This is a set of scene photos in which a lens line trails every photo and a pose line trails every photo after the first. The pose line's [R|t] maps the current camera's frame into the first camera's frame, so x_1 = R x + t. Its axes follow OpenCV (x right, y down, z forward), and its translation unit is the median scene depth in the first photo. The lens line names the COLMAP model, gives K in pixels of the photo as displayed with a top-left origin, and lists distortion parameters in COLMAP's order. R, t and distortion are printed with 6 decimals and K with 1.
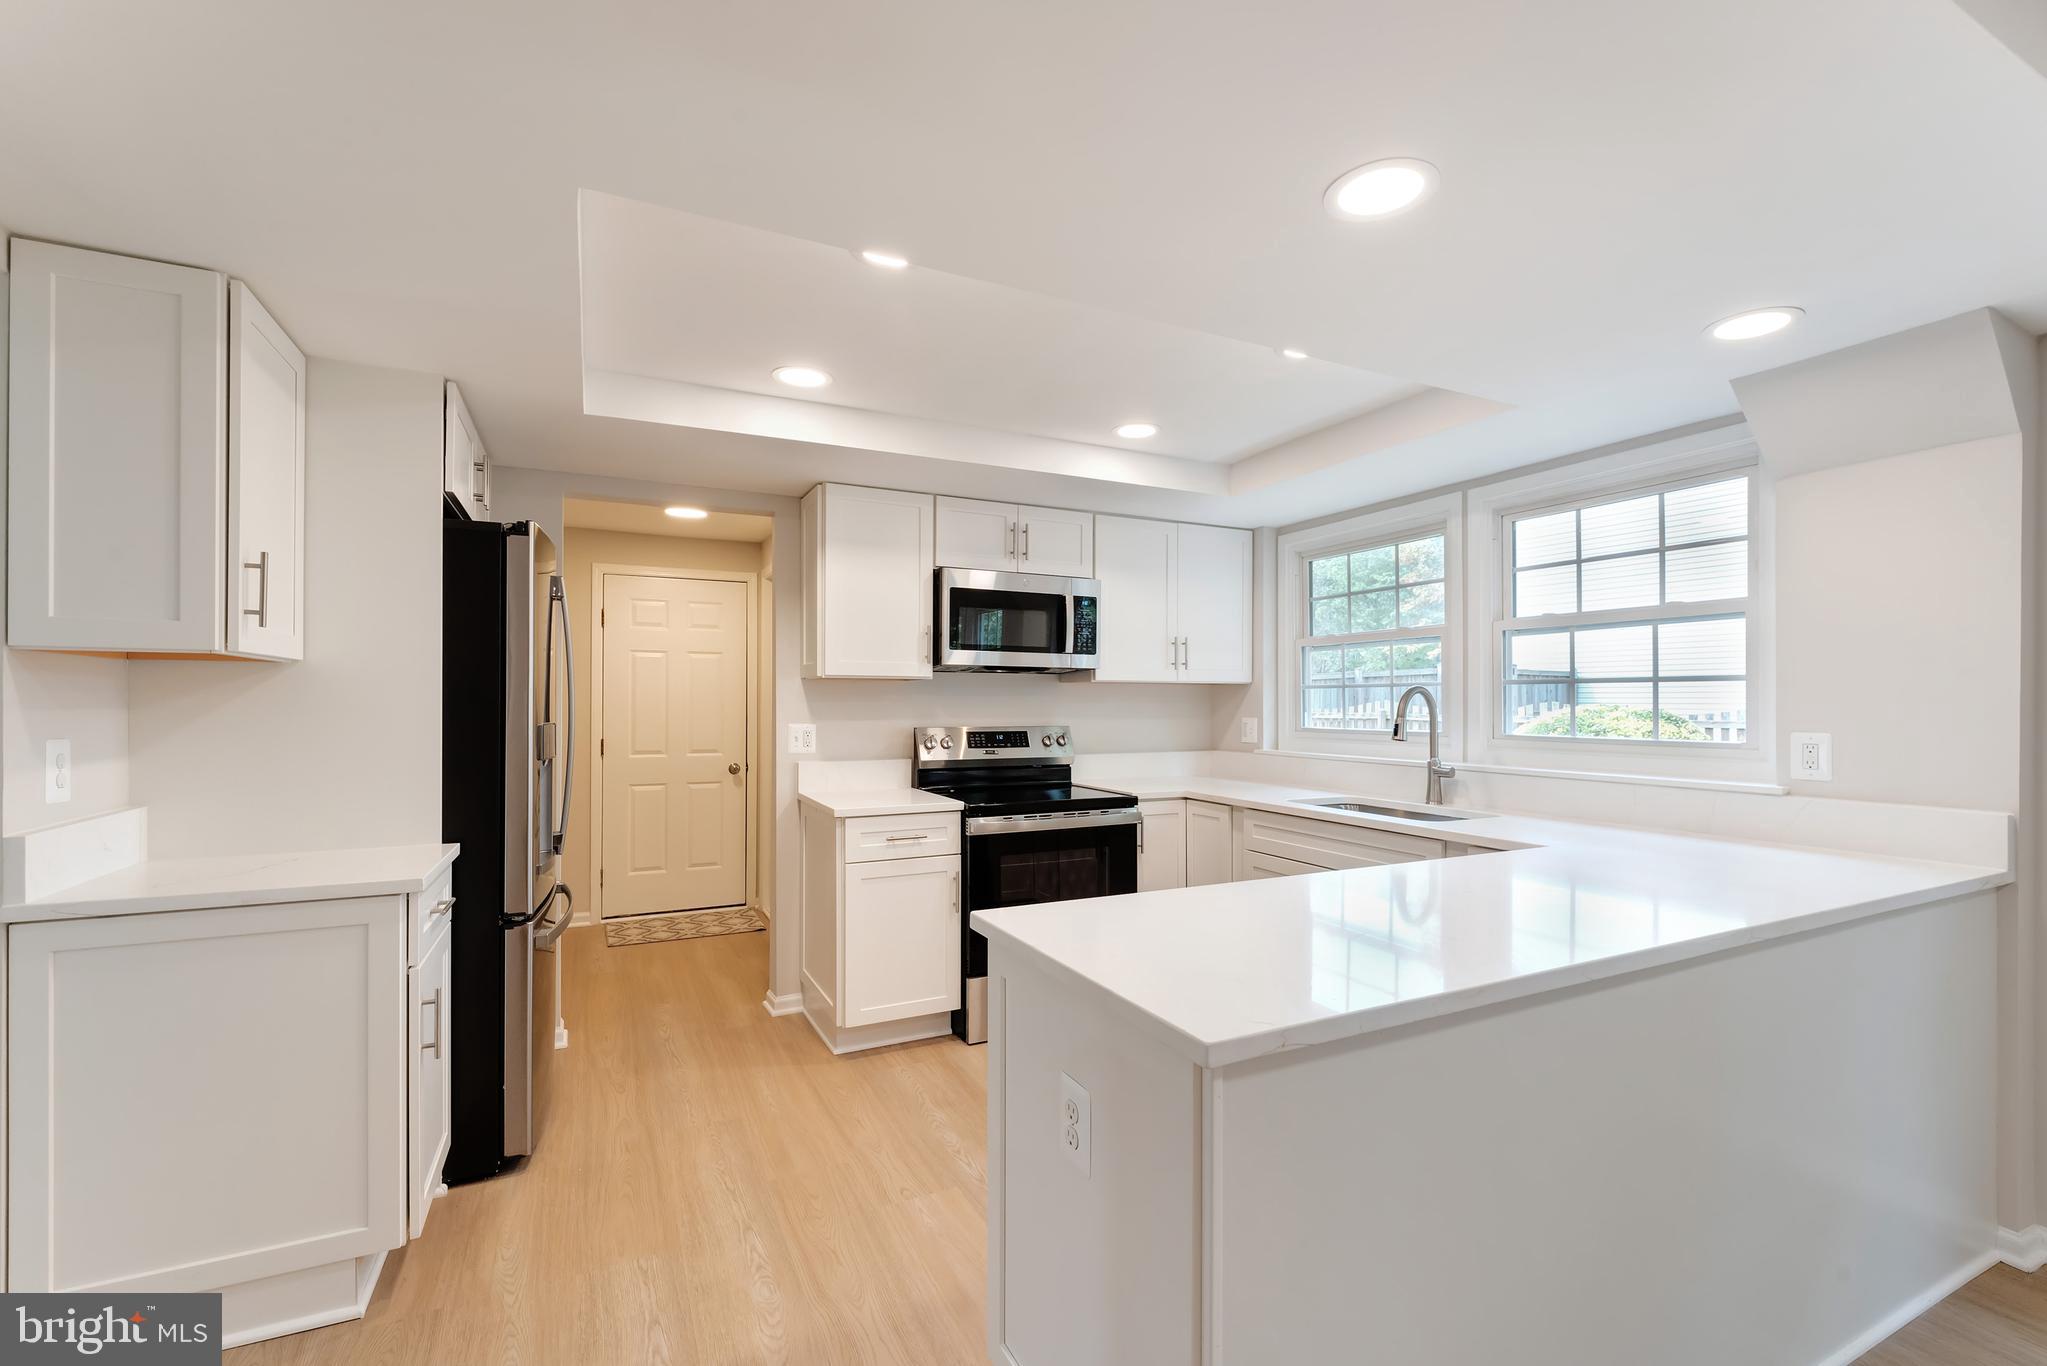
lens RADIAL K [[879.0, 0, 1018.4], [0, 879.0, 688.3], [0, 0, 1]] dist [-0.003018, -0.000186]
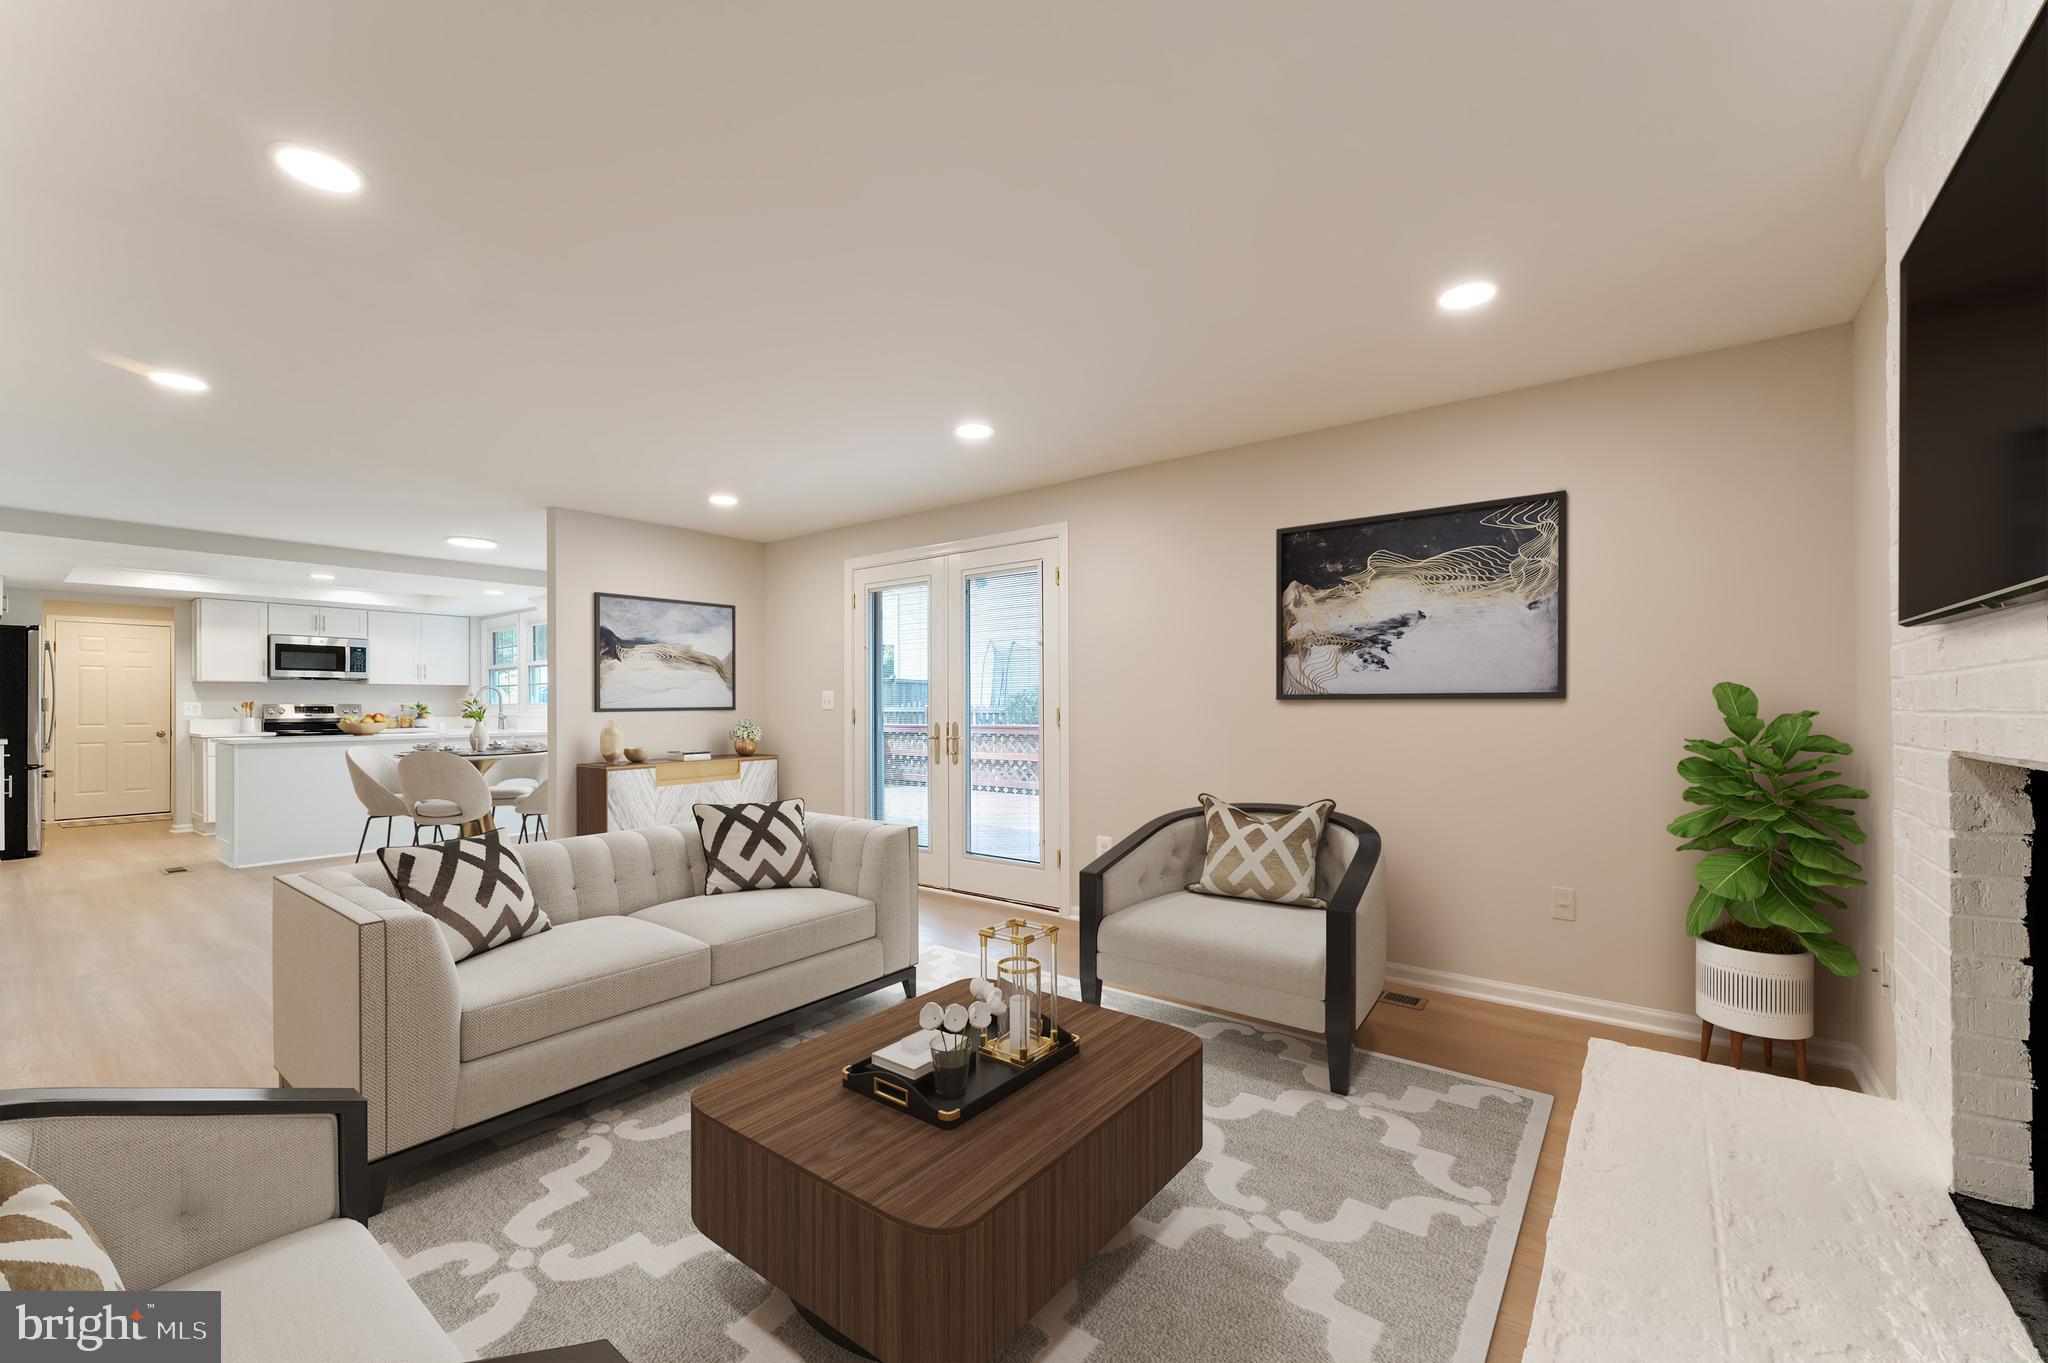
lens RADIAL K [[828.1, 0, 1030.4], [0, 828.1, 696.9], [0, 0, 1]] dist [0.000076, -0.000238]
pose [[0.895313, -0.002638, 0.445431, 0.712578], [0.000980, 0.999992, 0.003951, 0.020271], [-0.445437, -0.003101, 0.895308, -1.800436]]
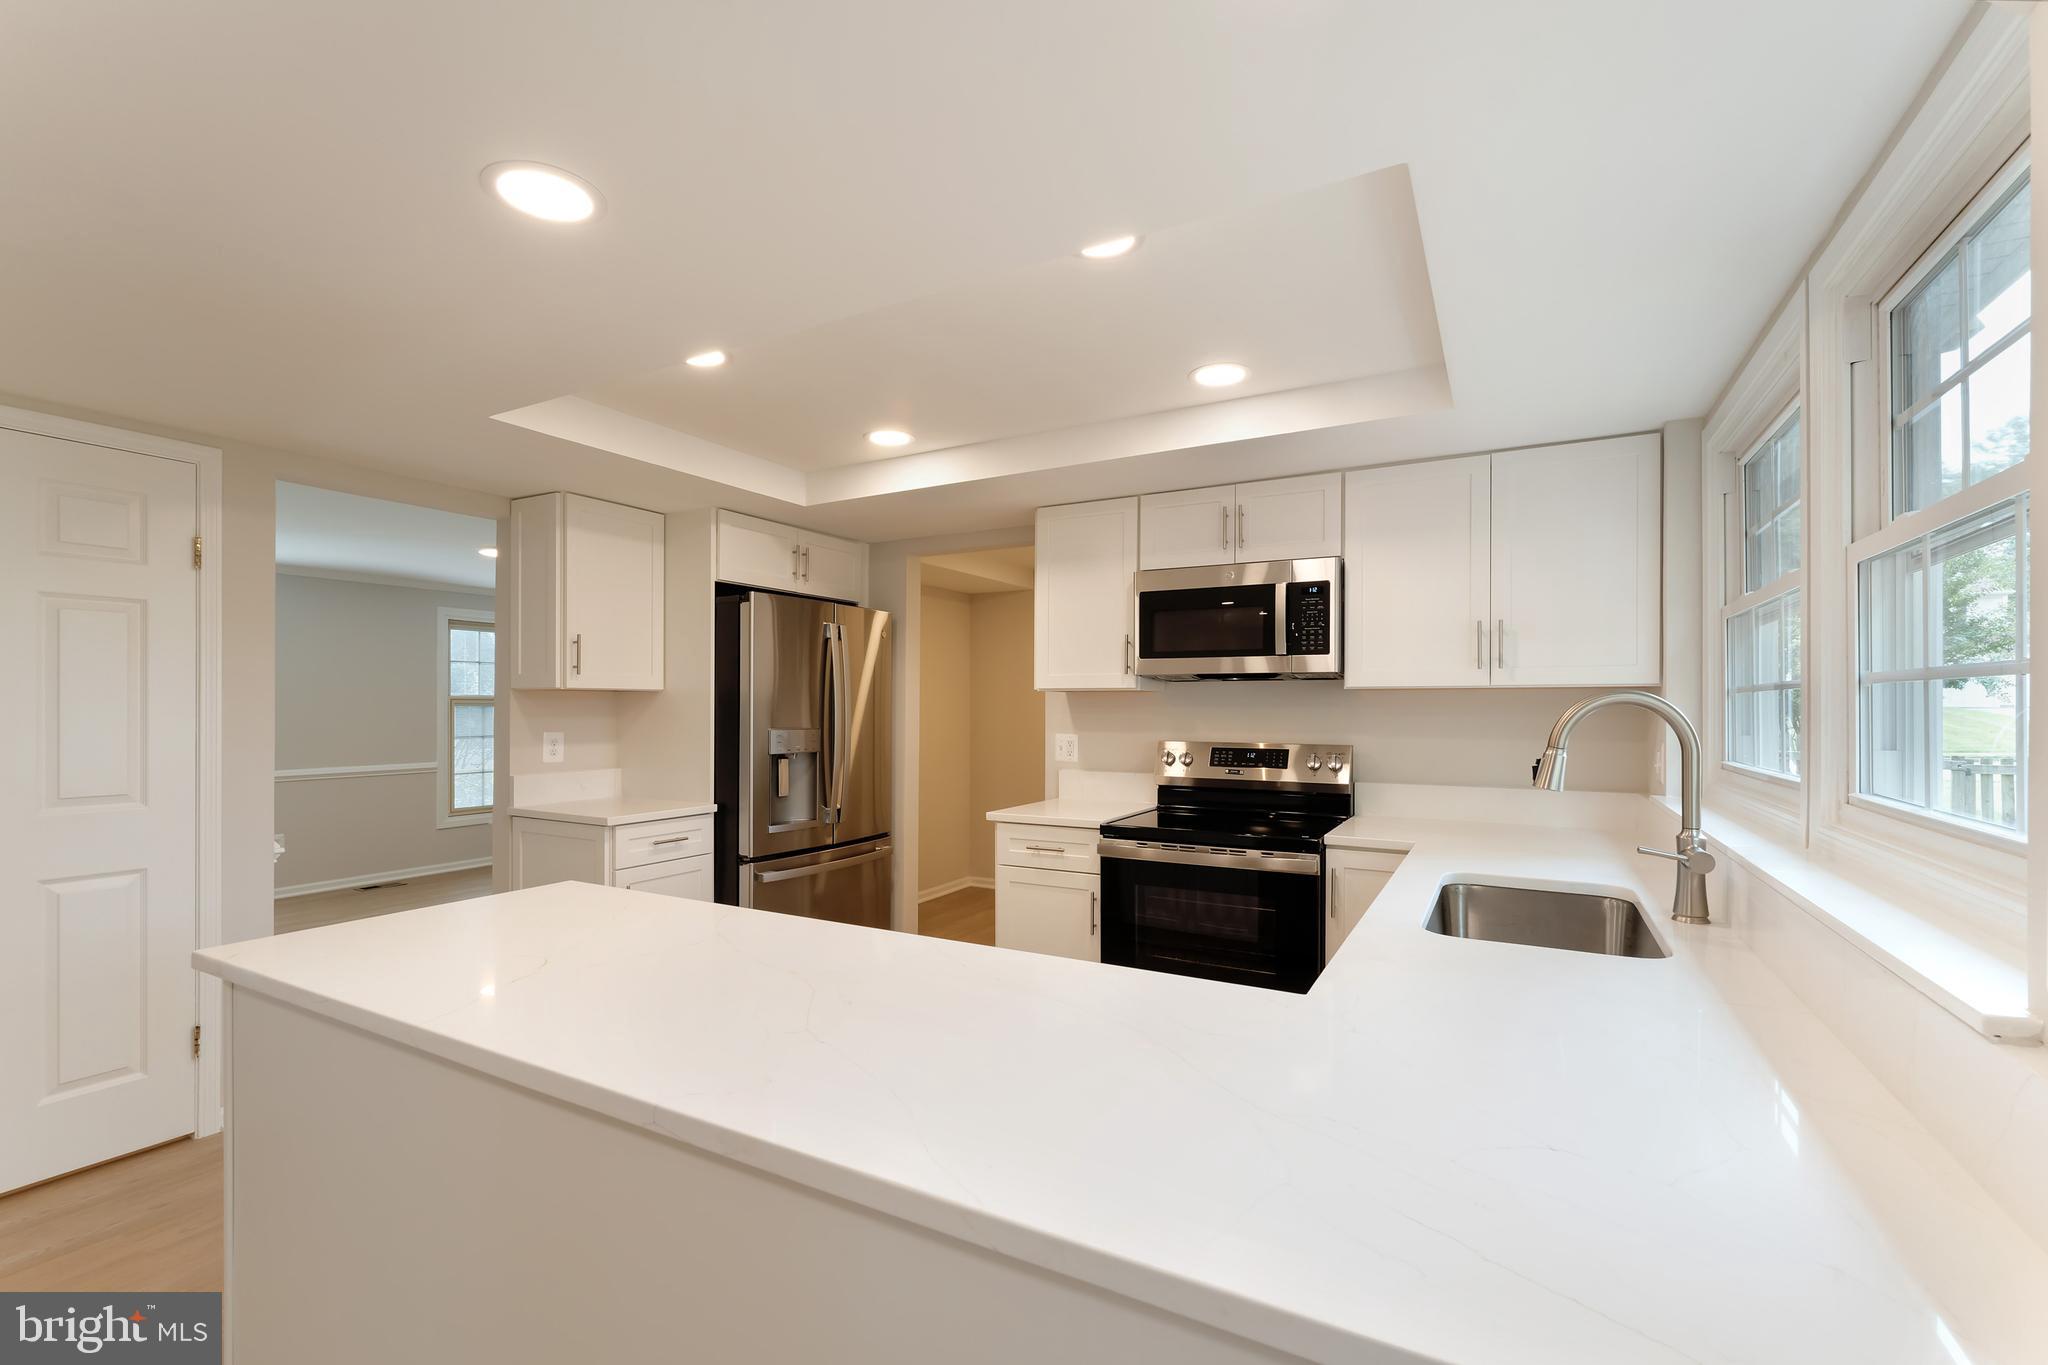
lens RADIAL K [[879.4, 0, 1031.2], [0, 879.4, 701.0], [0, 0, 1]] dist [-0.003018, -0.000186]
pose [[0.568755, -0.005579, -0.822488, 0.605015], [0.012876, 0.999915, 0.002121, -0.002412], [0.822406, -0.011797, 0.568778, 0.355971]]
